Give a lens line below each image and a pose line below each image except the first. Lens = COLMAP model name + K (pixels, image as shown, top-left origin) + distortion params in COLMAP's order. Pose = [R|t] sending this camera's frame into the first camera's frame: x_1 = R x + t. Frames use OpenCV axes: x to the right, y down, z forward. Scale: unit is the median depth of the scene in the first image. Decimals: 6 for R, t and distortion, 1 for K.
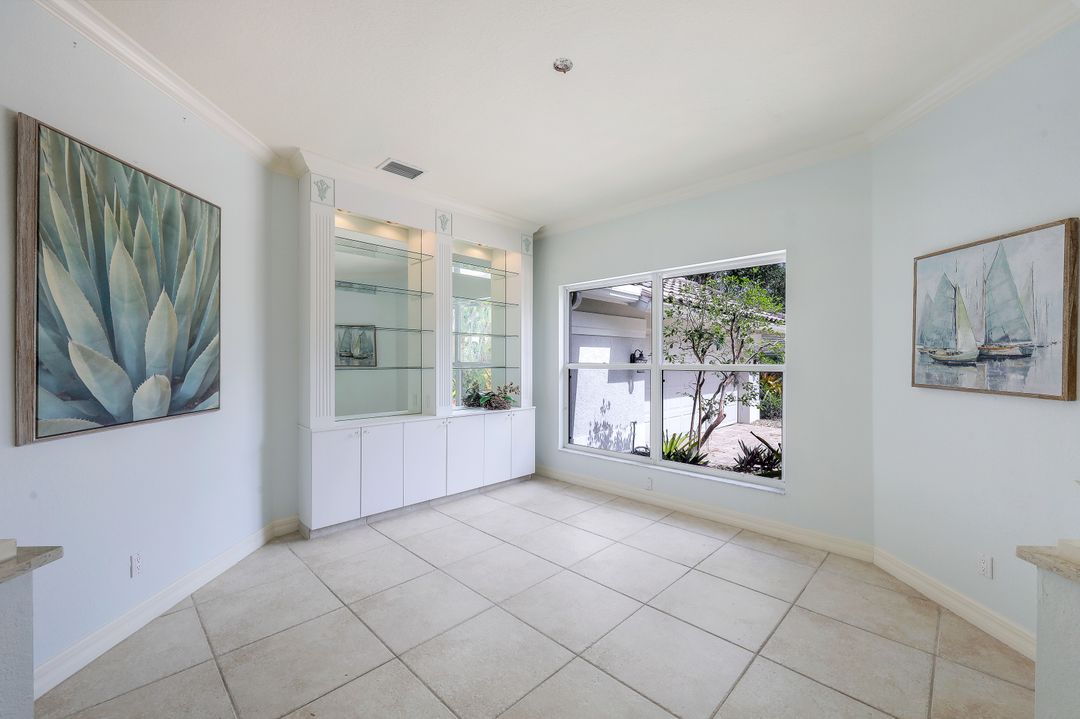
lens RADIAL K [[436.6, 0, 543.3], [0, 436.6, 359.0], [0, 0, 1]] dist [-0.006623, 0.000536]
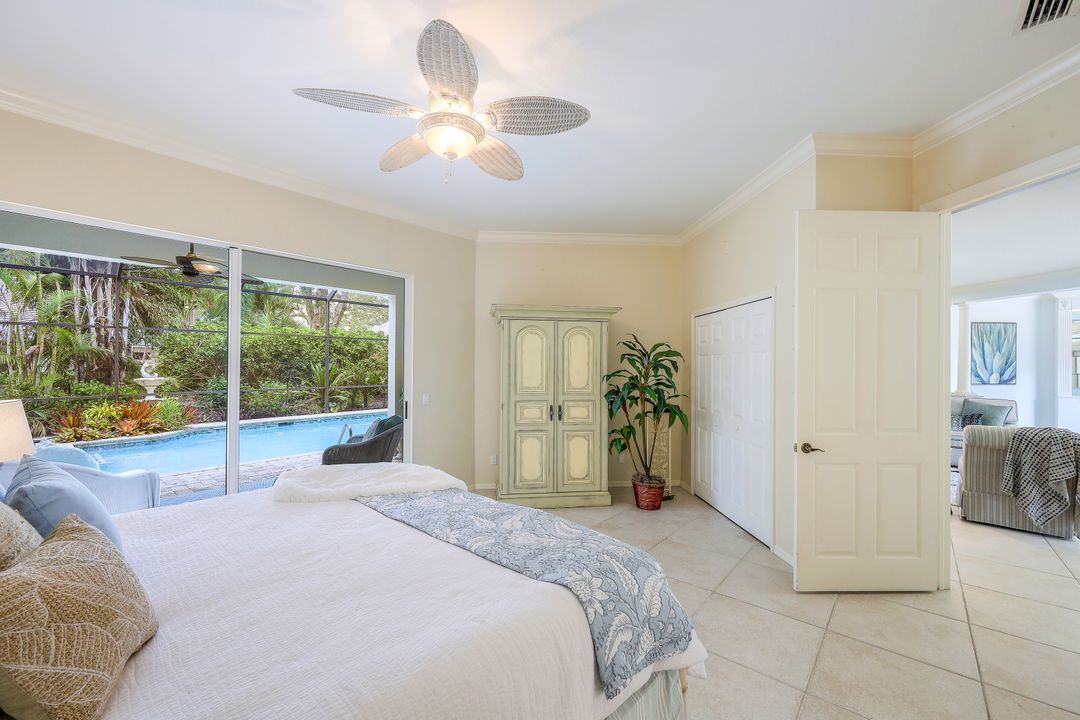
lens RADIAL K [[436.6, 0, 537.8], [0, 436.6, 361.4], [0, 0, 1]] dist [-0.006623, 0.000536]
pose [[0.057255, -0.005813, -0.998343, 1.227039], [-0.009514, 0.999934, -0.006368, -0.002520], [0.998314, 0.009863, 0.057196, -1.479733]]
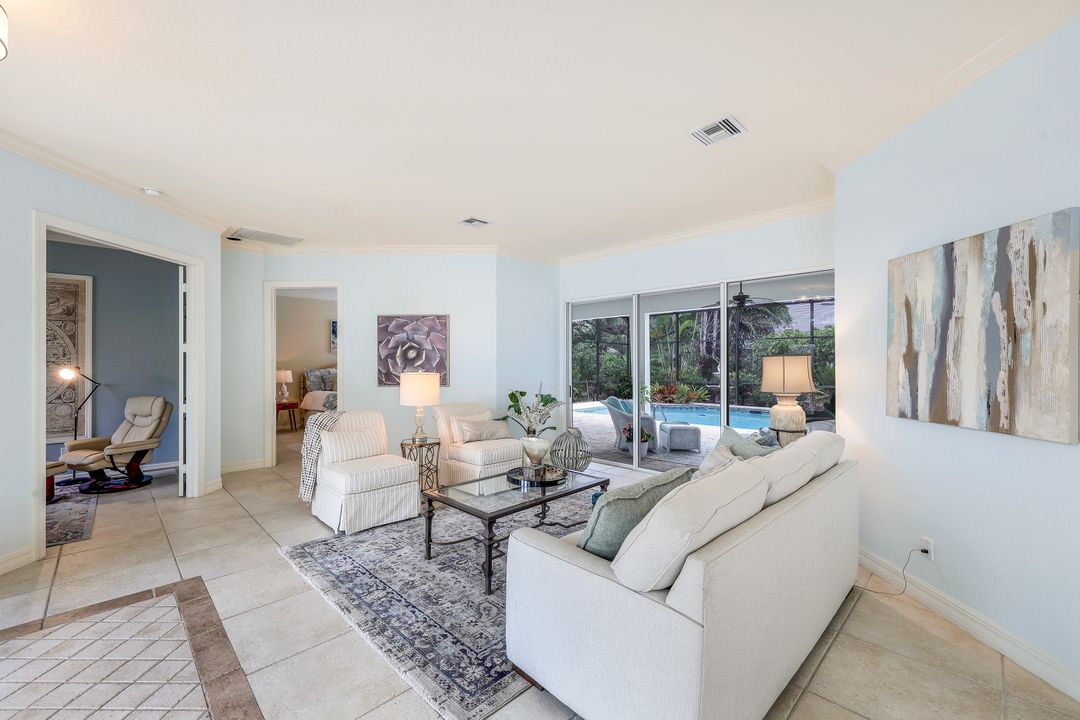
lens RADIAL K [[436.6, 0, 543.4], [0, 436.6, 359.6], [0, 0, 1]] dist [-0.006623, 0.000536]
pose [[-0.999962, -0.000699, 0.008735, 0.183600], [-0.000726, 0.999995, -0.003115, -0.003339], [-0.008733, -0.003122, -0.999957, 0.181486]]
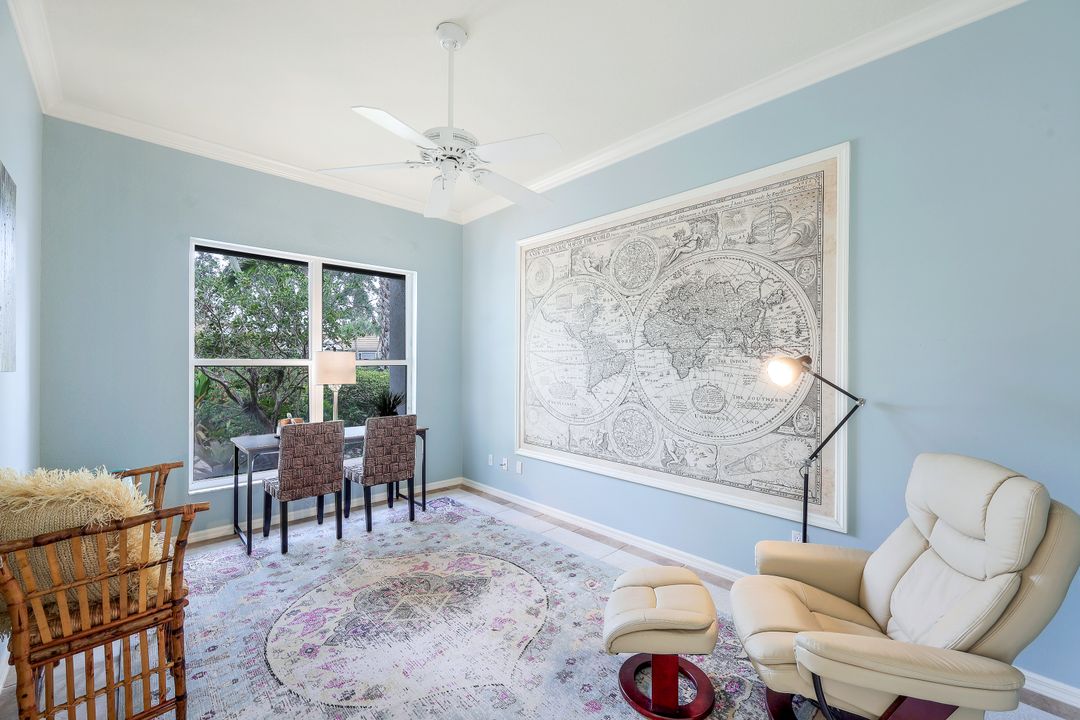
lens RADIAL K [[436.6, 0, 543.5], [0, 436.6, 361.0], [0, 0, 1]] dist [-0.006623, 0.000536]
pose [[0.029306, -0.004404, 0.999561, 0.818774], [-0.001853, 0.999988, 0.004460, 0.012858], [-0.999569, -0.001983, 0.029297, -0.543398]]
